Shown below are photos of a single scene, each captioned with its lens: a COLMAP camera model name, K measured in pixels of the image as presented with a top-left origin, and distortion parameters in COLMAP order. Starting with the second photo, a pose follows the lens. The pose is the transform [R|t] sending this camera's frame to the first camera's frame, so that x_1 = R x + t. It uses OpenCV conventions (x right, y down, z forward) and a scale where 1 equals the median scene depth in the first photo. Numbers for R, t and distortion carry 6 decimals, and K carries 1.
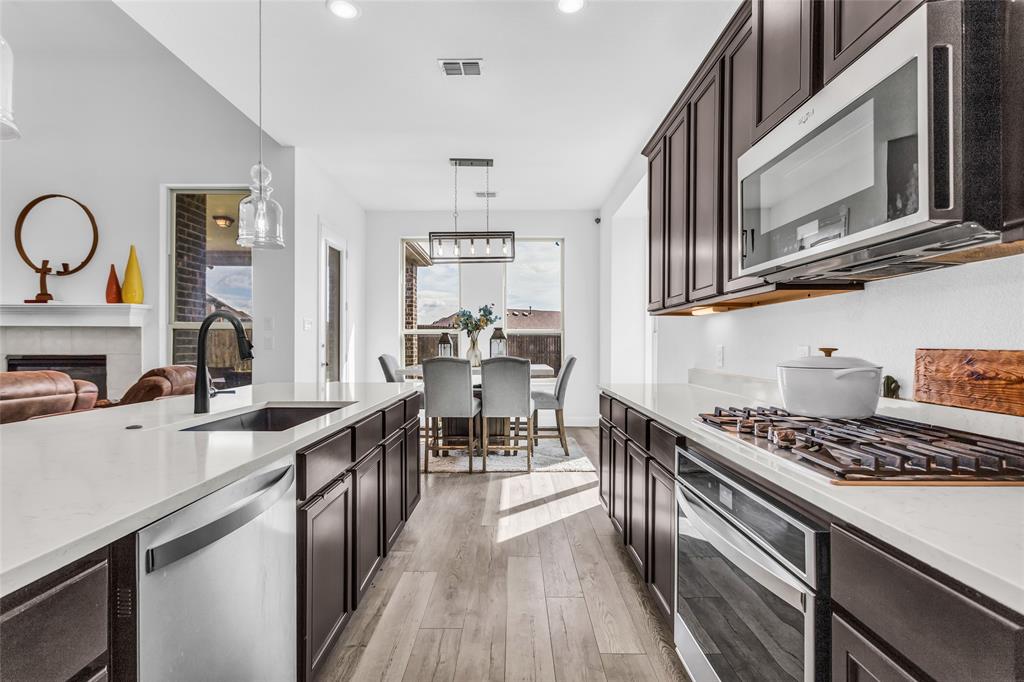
lens RADIAL K [[481.1, 0, 515.3], [0, 481.1, 343.9], [0, 0, 1]] dist [-0.000659, -0.000158]
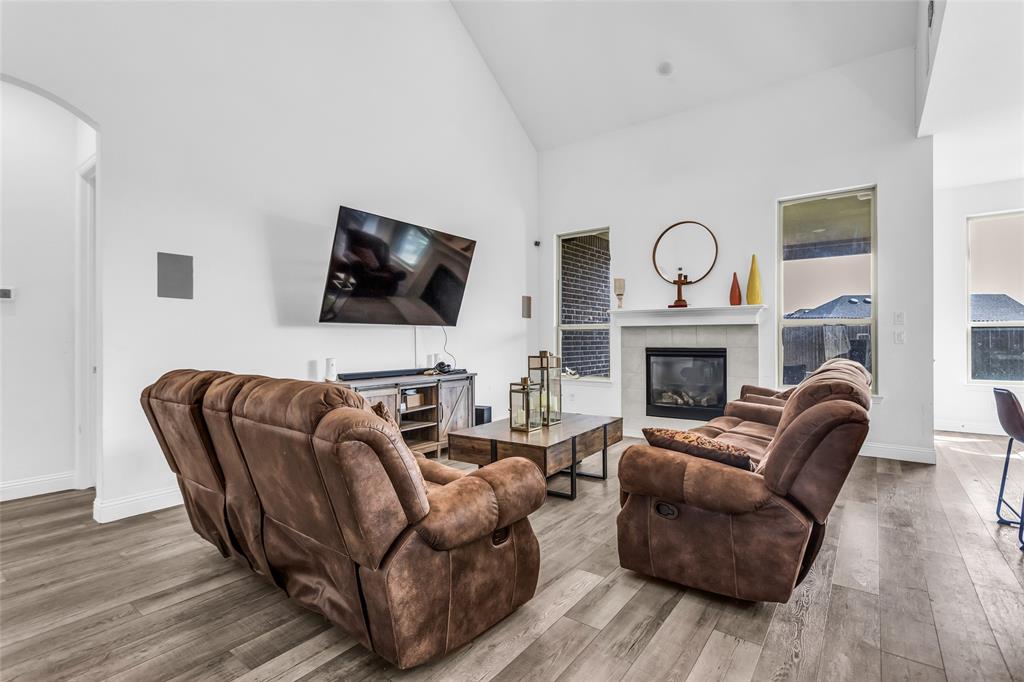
lens RADIAL K [[481.1, 0, 511.7], [0, 481.1, 338.4], [0, 0, 1]] dist [-0.000659, -0.000158]
pose [[0.799159, -0.004217, -0.601105, -0.559396], [0.003654, 0.999991, -0.002157, -0.000804], [0.601108, -0.000473, 0.799167, -0.292592]]
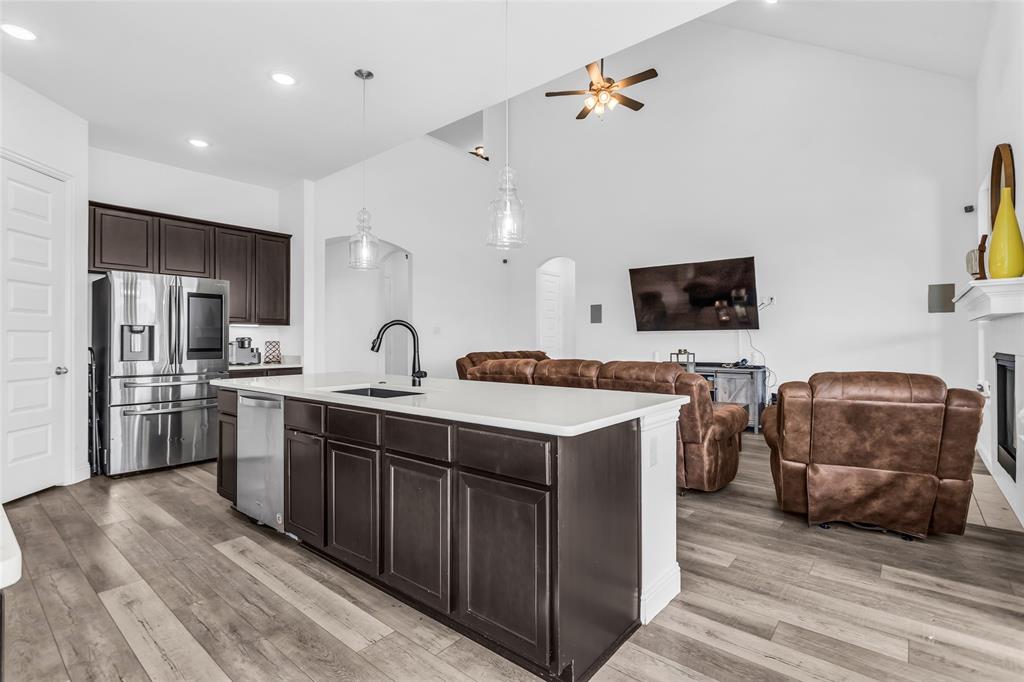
lens RADIAL K [[481.1, 0, 511.2], [0, 481.1, 338.3], [0, 0, 1]] dist [-0.000659, -0.000158]
pose [[-0.646092, -0.003391, -0.763252, 0.133494], [0.002312, 0.999977, -0.006401, 0.000060], [0.763256, -0.005900, -0.646070, 0.893945]]
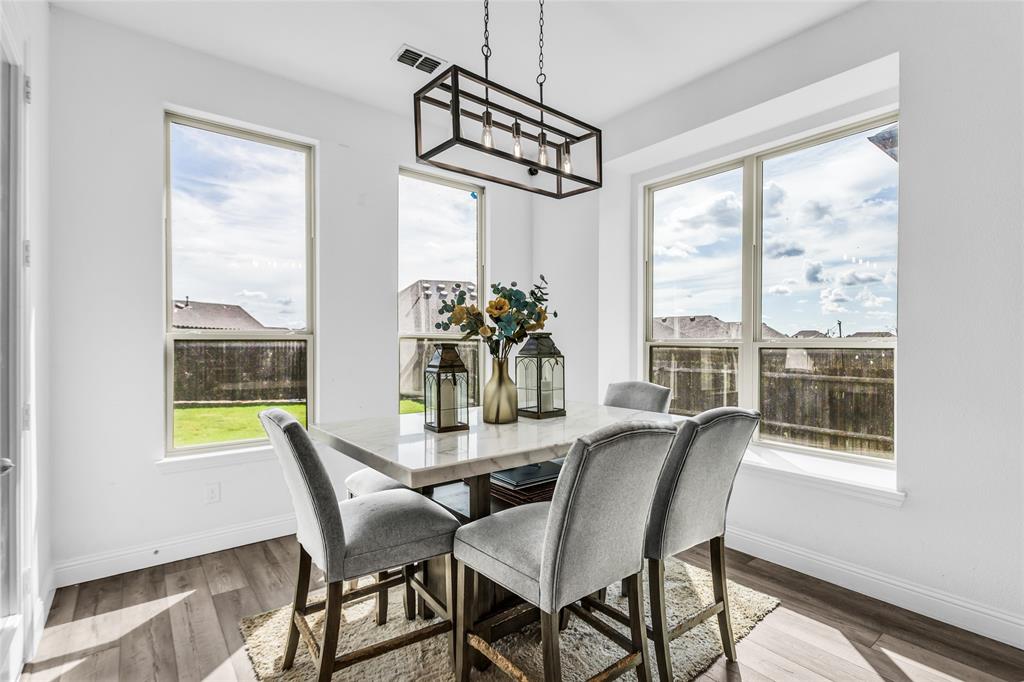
lens RADIAL K [[481.1, 0, 509.2], [0, 481.1, 343.3], [0, 0, 1]] dist [-0.000659, -0.000158]
pose [[0.784810, 0.000531, 0.619736, -0.390752], [-0.001364, 0.999999, 0.000870, -0.026608], [-0.619734, -0.001528, 0.784810, 0.733742]]
